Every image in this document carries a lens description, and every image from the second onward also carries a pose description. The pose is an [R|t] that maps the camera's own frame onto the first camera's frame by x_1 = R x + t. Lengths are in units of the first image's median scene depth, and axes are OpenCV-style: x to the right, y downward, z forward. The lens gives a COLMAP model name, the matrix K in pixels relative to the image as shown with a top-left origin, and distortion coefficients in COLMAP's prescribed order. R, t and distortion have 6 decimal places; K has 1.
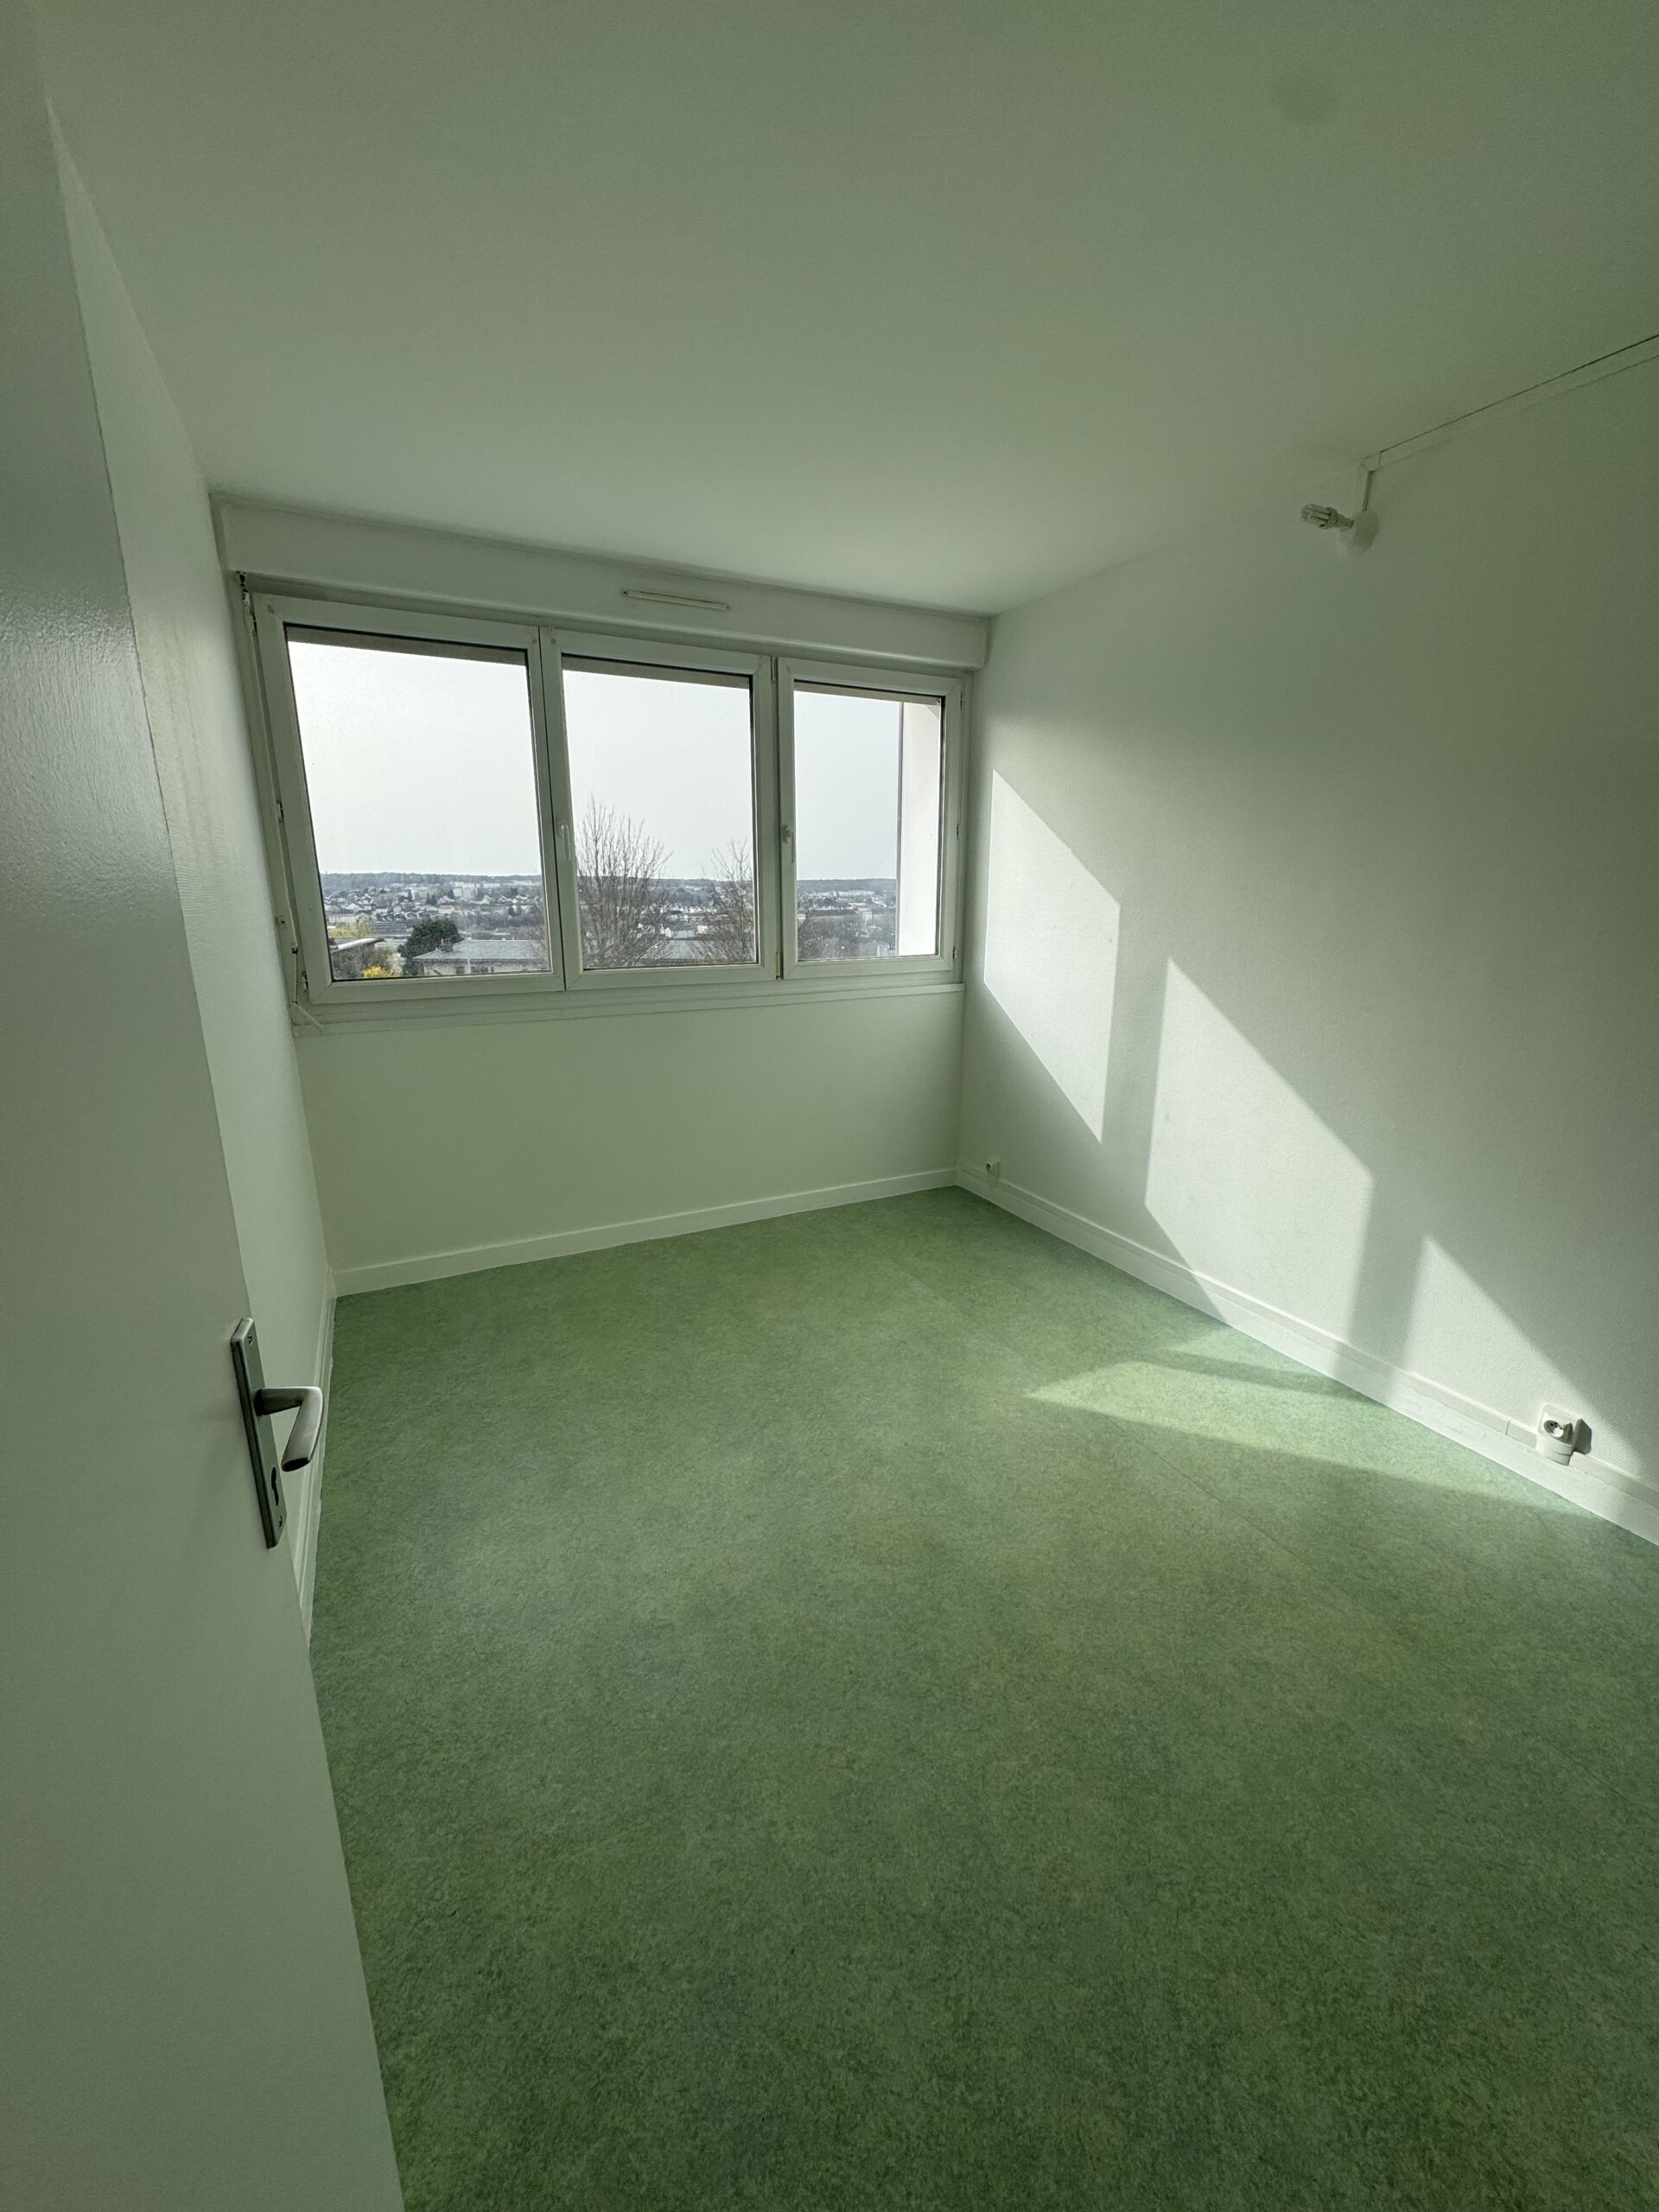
lens RADIAL K [[888.8, 0, 829.5], [0, 888.8, 1106.0], [0, 0, 1]] dist [-0.000141, -0.000178]
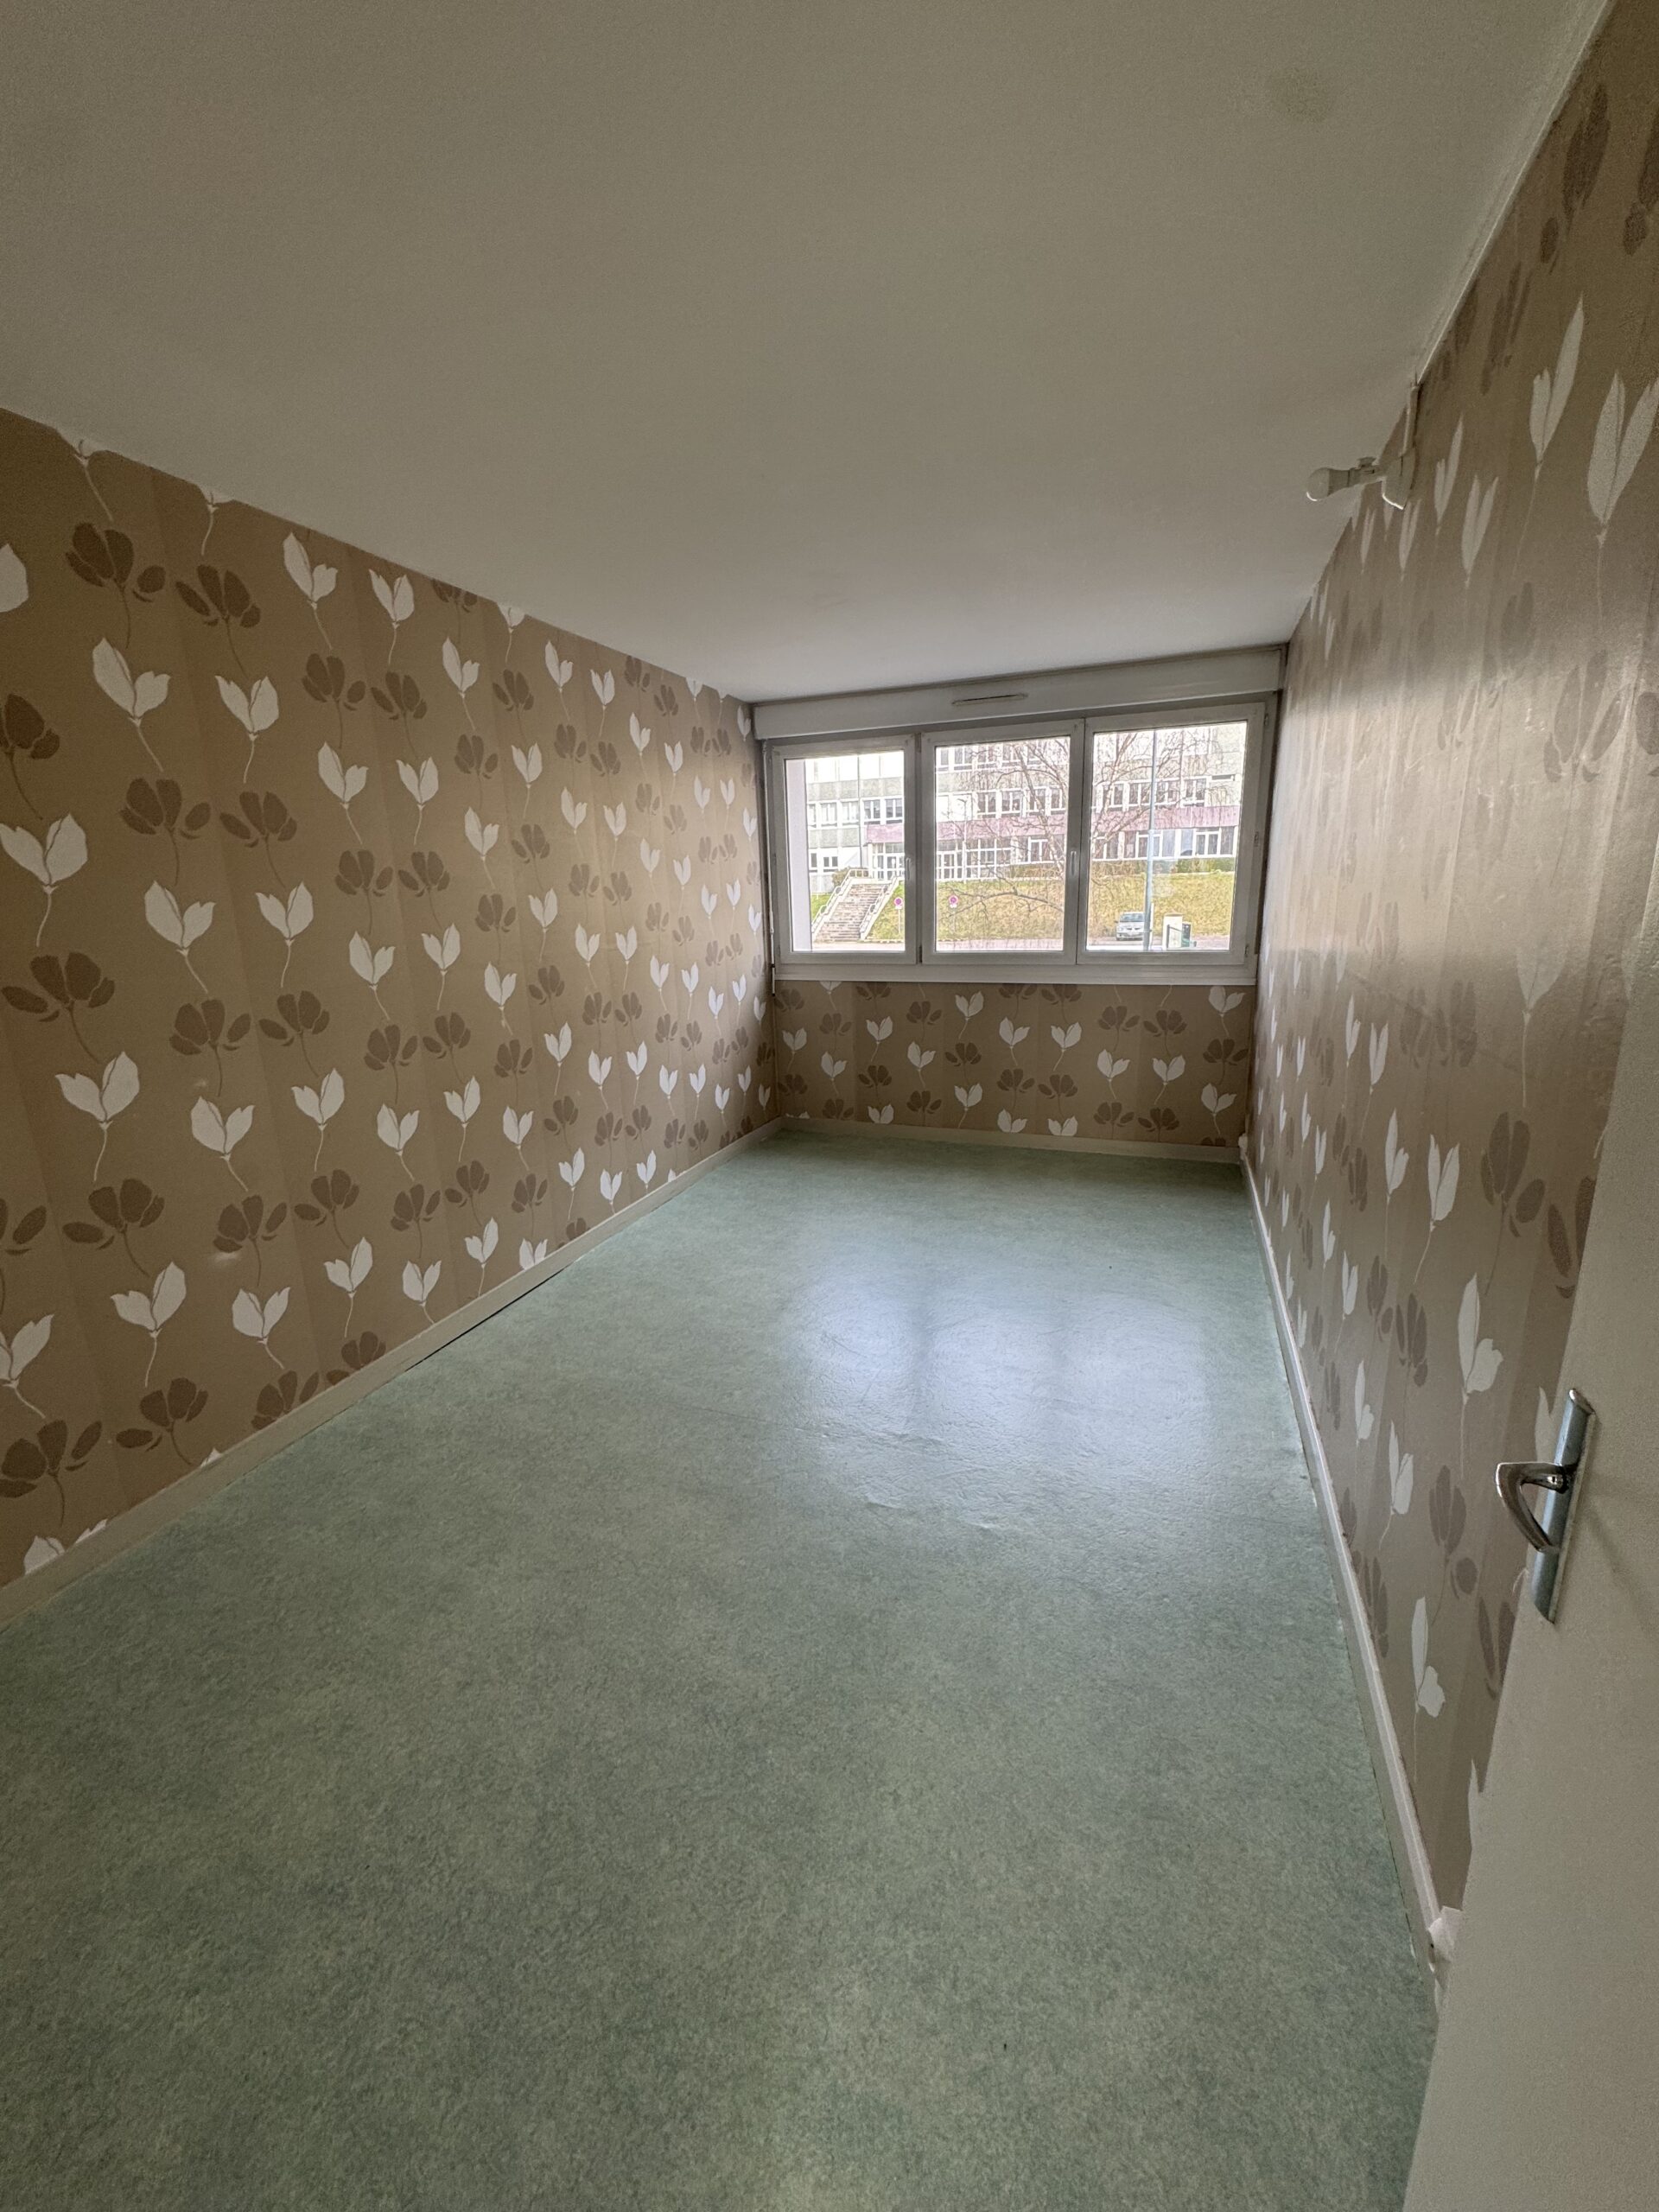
lens RADIAL K [[888.8, 0, 829.5], [0, 888.8, 1106.0], [0, 0, 1]] dist [-0.000141, -0.000178]
pose [[-0.740936, 0.176215, -0.648045, 0.637856], [-0.147211, 0.898877, 0.412733, -0.390623], [0.655243, 0.401208, -0.640069, 1.382044]]
